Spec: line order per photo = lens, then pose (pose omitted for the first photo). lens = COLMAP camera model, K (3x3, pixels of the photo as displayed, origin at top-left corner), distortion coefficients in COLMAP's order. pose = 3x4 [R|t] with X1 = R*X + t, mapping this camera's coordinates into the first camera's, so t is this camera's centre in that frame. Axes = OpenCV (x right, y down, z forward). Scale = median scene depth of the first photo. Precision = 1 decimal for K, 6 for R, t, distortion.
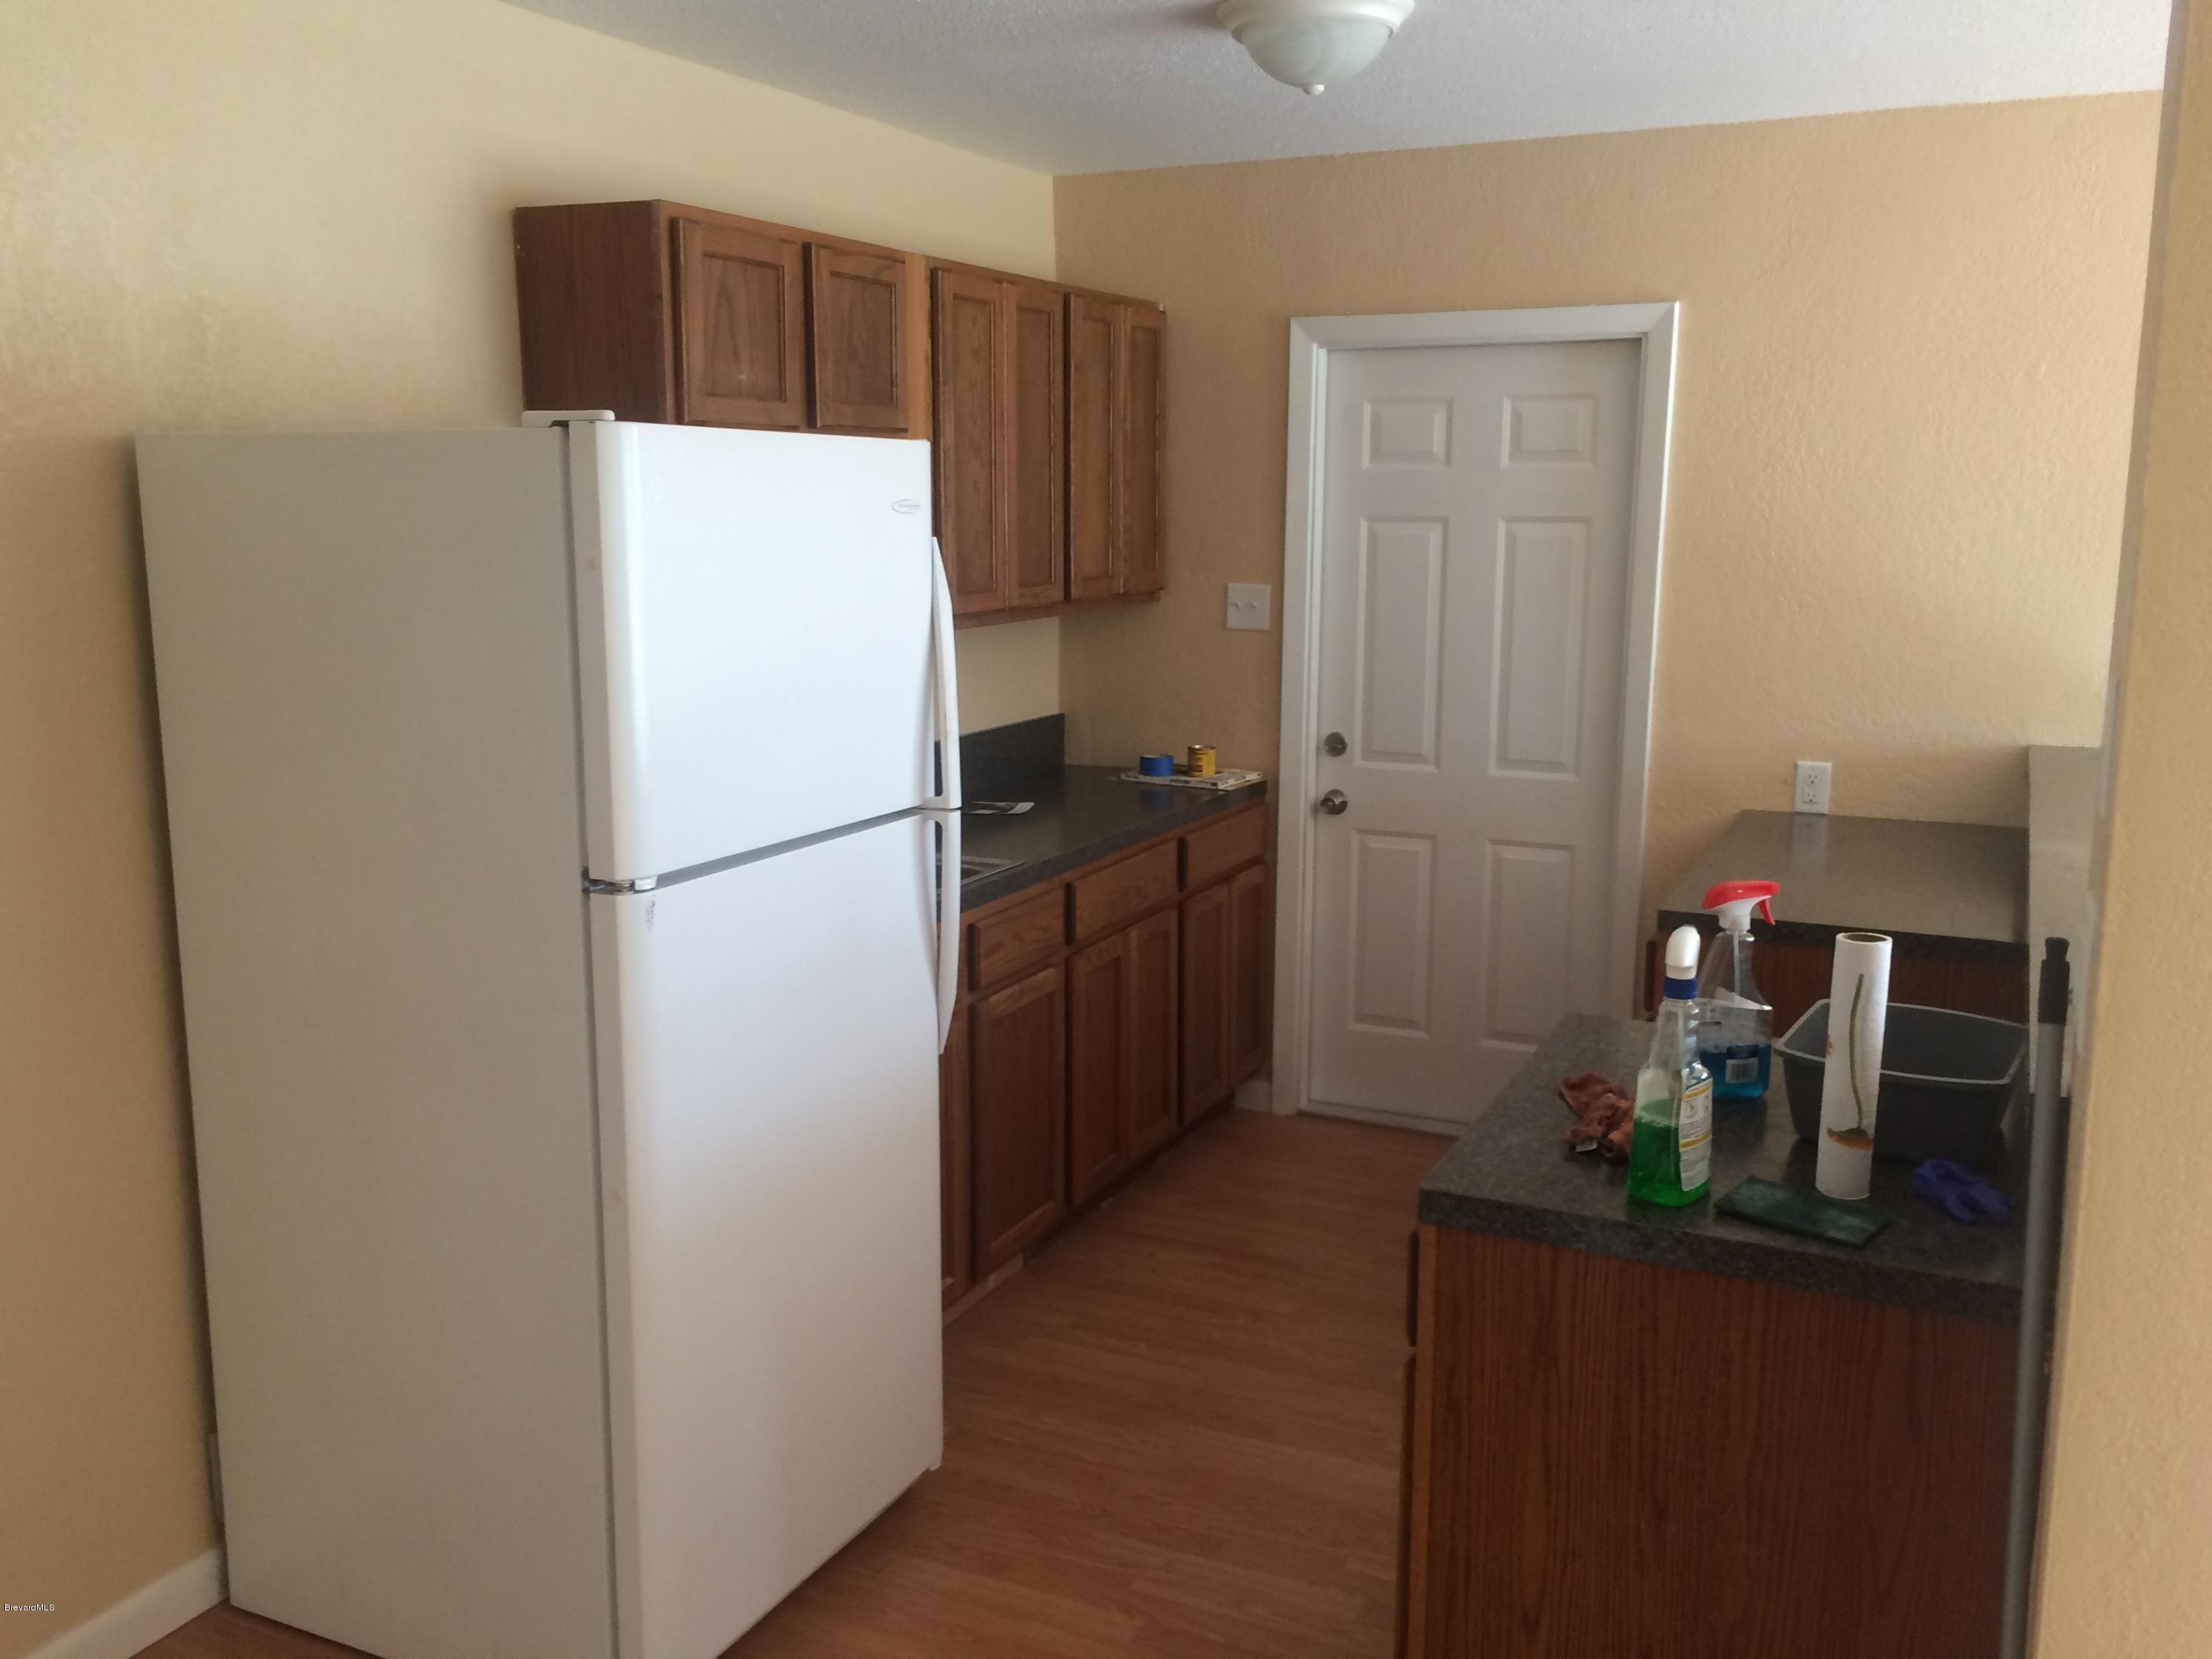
lens RADIAL K [[1899.0, 0, 1106.0], [0, 1899.0, 829.5], [0, 0, 1]] dist [0.051200, -0.094199]
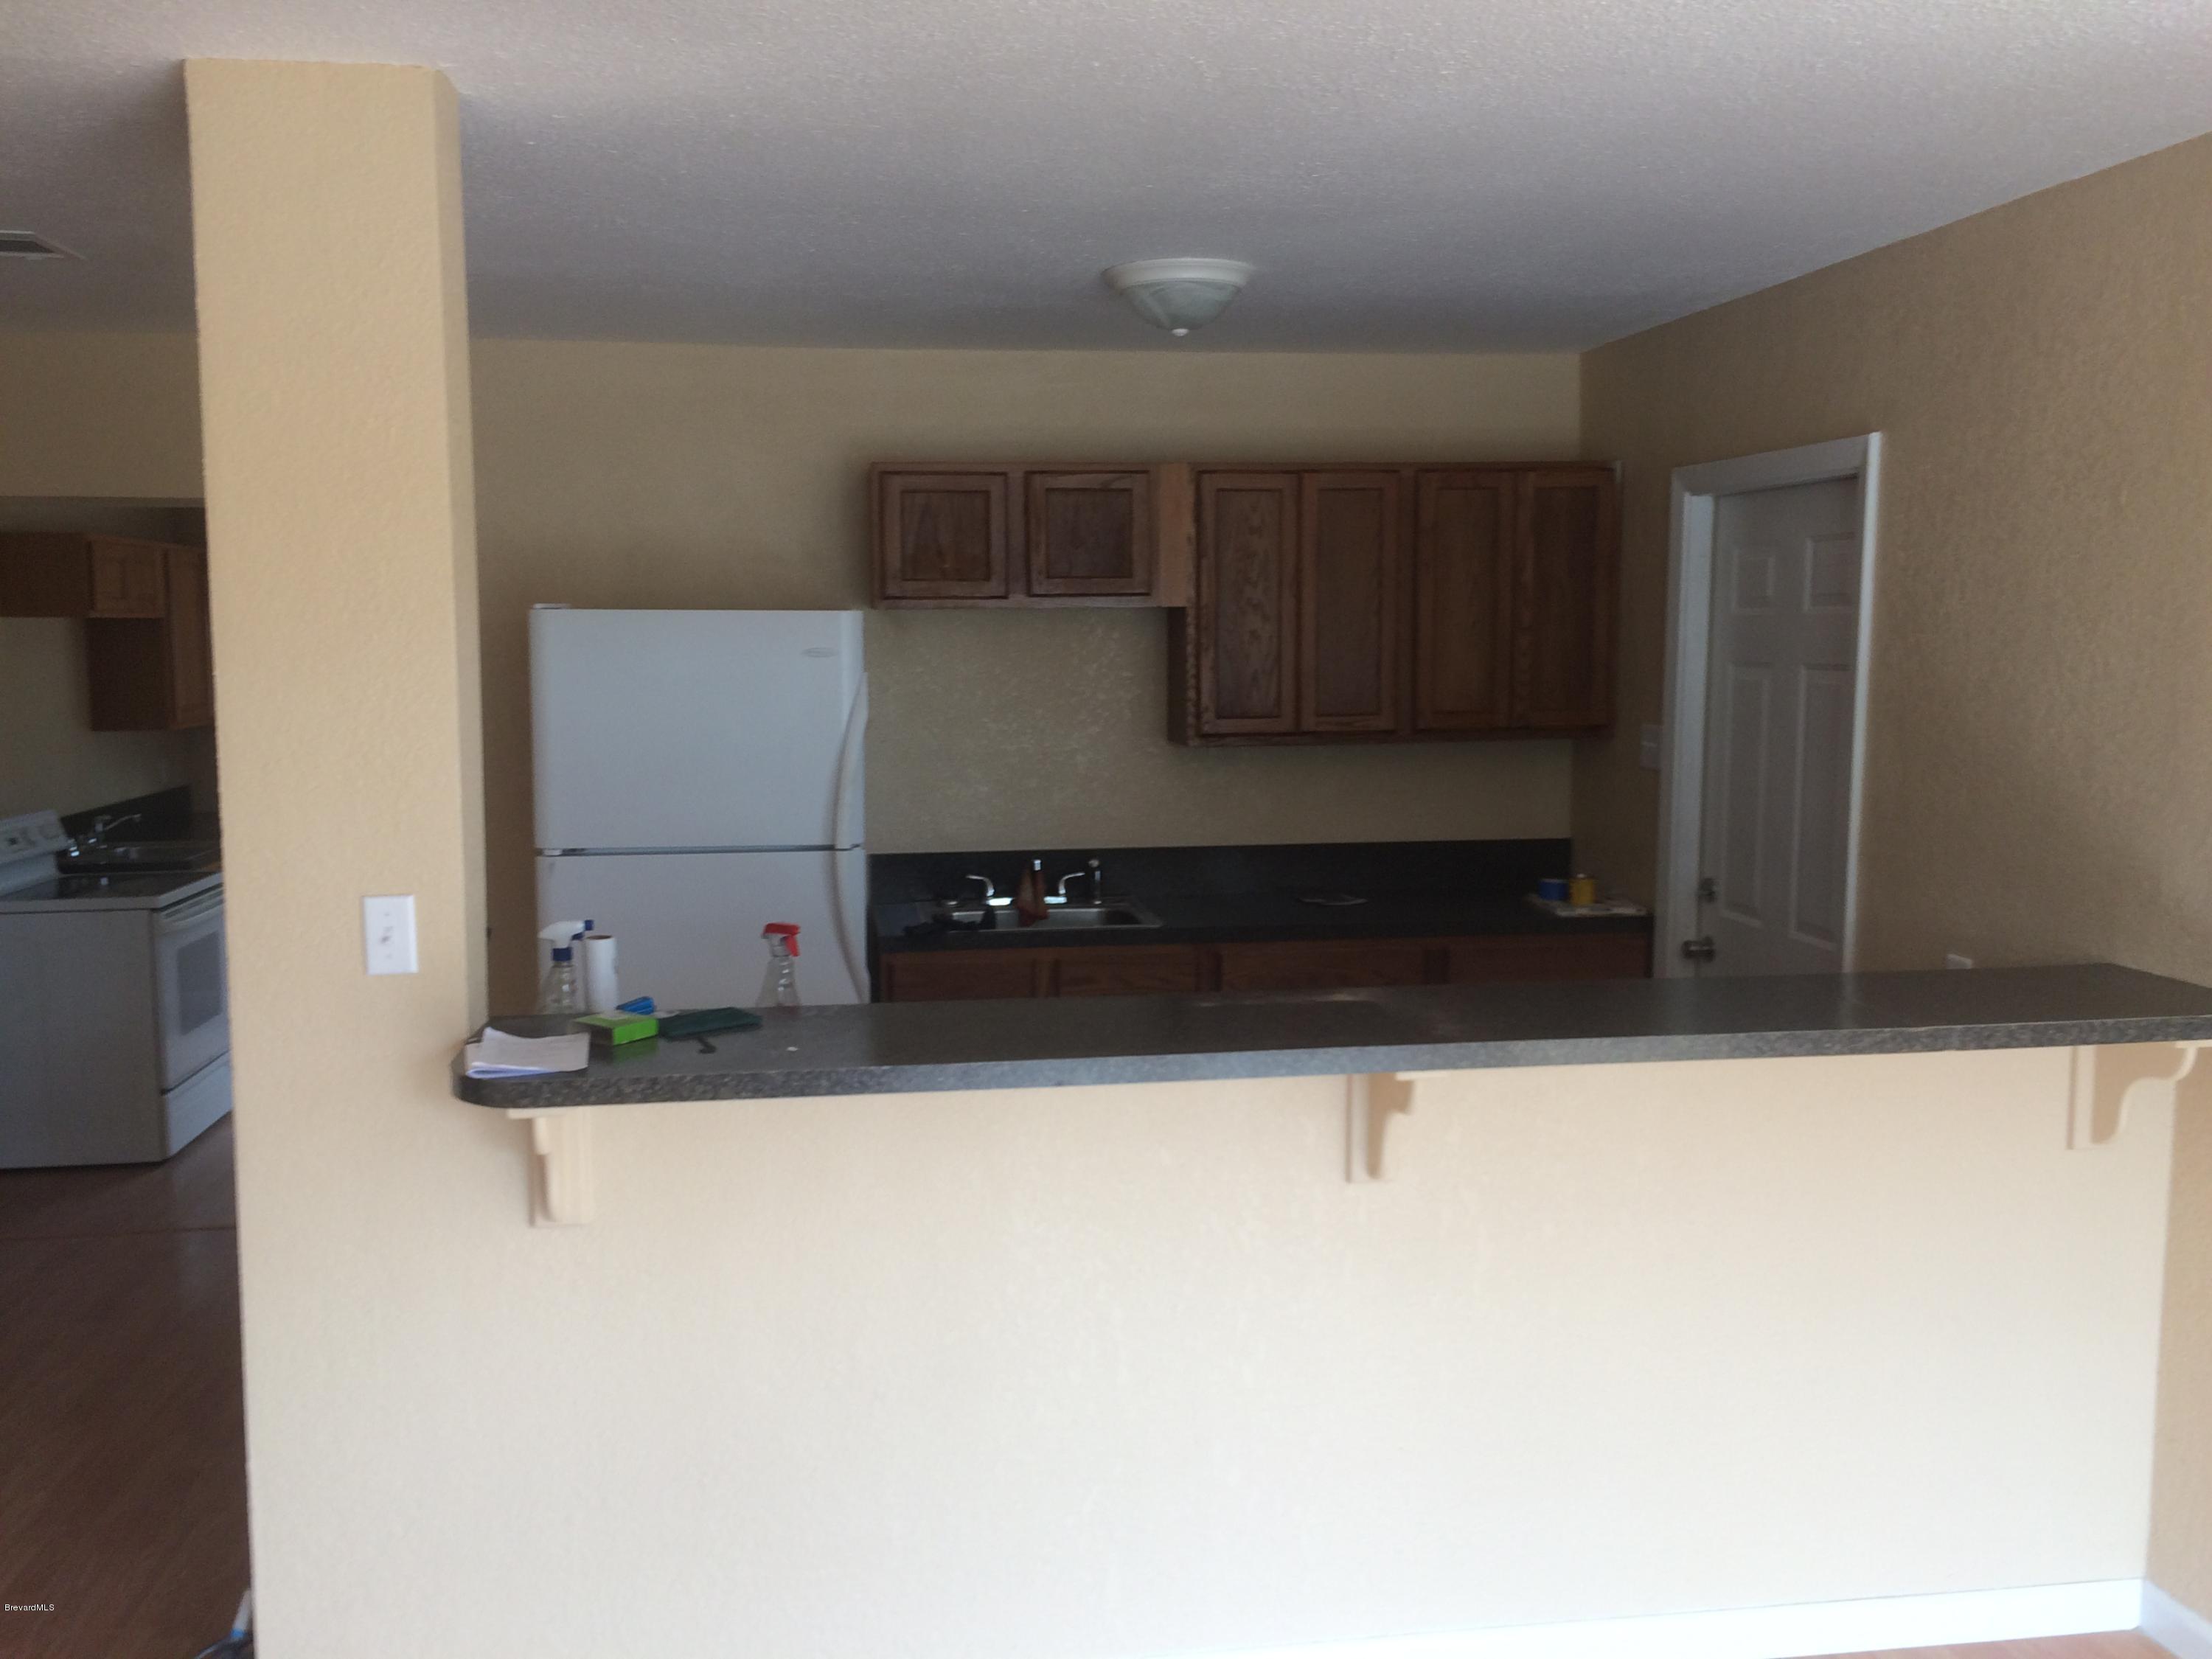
lens RADIAL K [[1899.0, 0, 1106.0], [0, 1899.0, 829.5], [0, 0, 1]] dist [0.051200, -0.094199]
pose [[0.552160, 0.085855, -0.829306, 0.810202], [-0.140093, 0.990095, 0.009225, -0.043844], [0.821884, 0.111086, 0.558719, 0.200133]]
